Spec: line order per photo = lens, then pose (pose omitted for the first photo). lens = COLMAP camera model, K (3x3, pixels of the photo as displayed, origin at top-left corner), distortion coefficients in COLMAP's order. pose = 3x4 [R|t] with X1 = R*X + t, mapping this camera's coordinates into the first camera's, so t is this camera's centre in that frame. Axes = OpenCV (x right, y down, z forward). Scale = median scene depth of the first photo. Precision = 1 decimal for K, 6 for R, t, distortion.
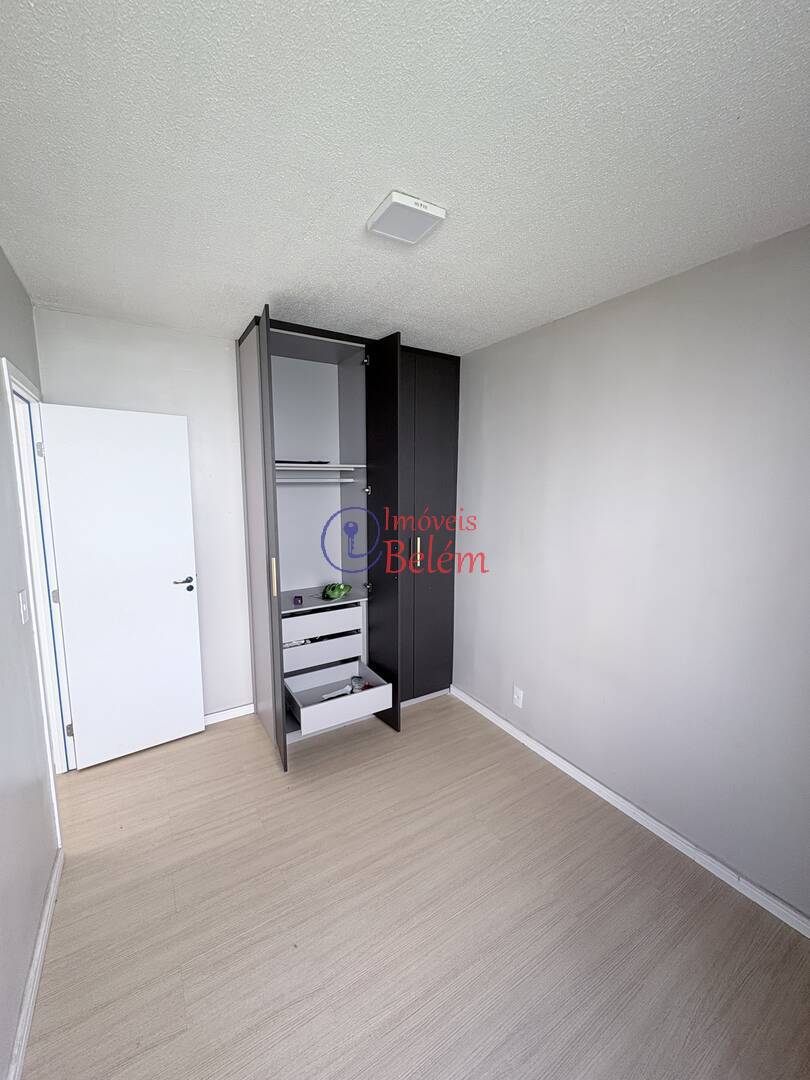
lens RADIAL K [[433.4, 0, 408.7], [0, 433.4, 538.9], [0, 0, 1]] dist [-0.000280, -0.000250]
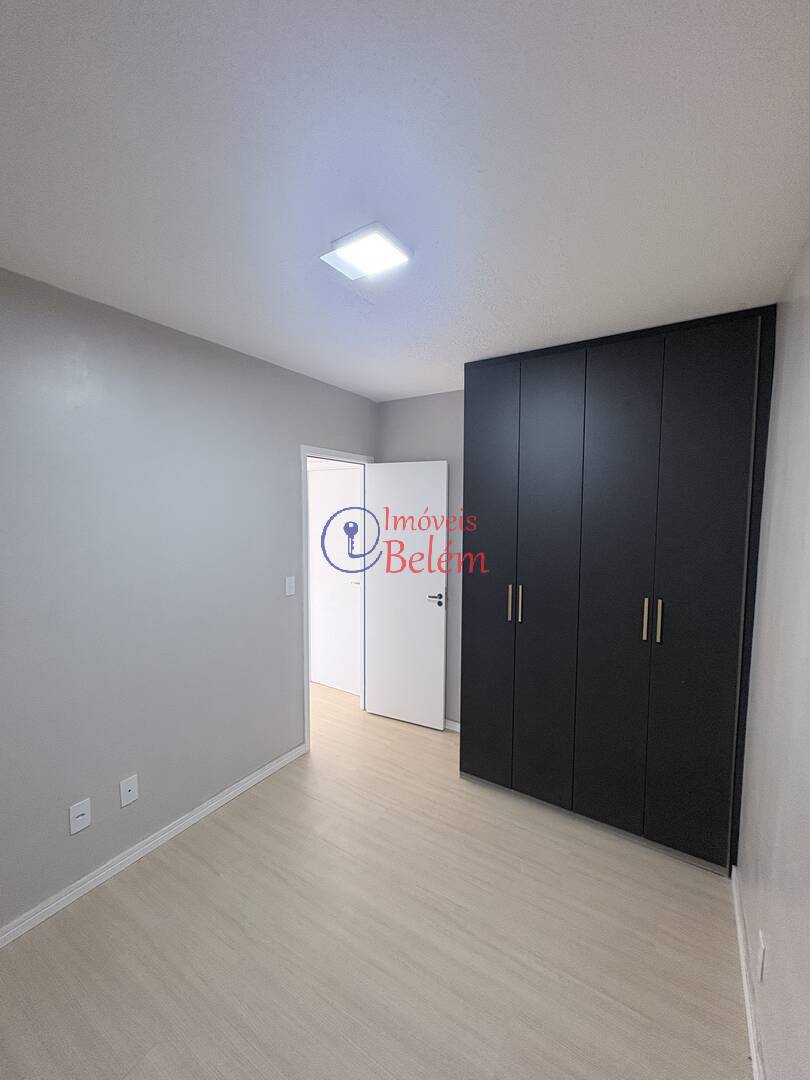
lens RADIAL K [[433.4, 0, 408.7], [0, 433.4, 538.9], [0, 0, 1]] dist [-0.000280, -0.000250]
pose [[0.429304, 0.053508, -0.901574, 0.626283], [-0.131616, 0.991293, -0.003839, -0.054765], [0.893519, 0.120310, 0.432608, 0.480618]]
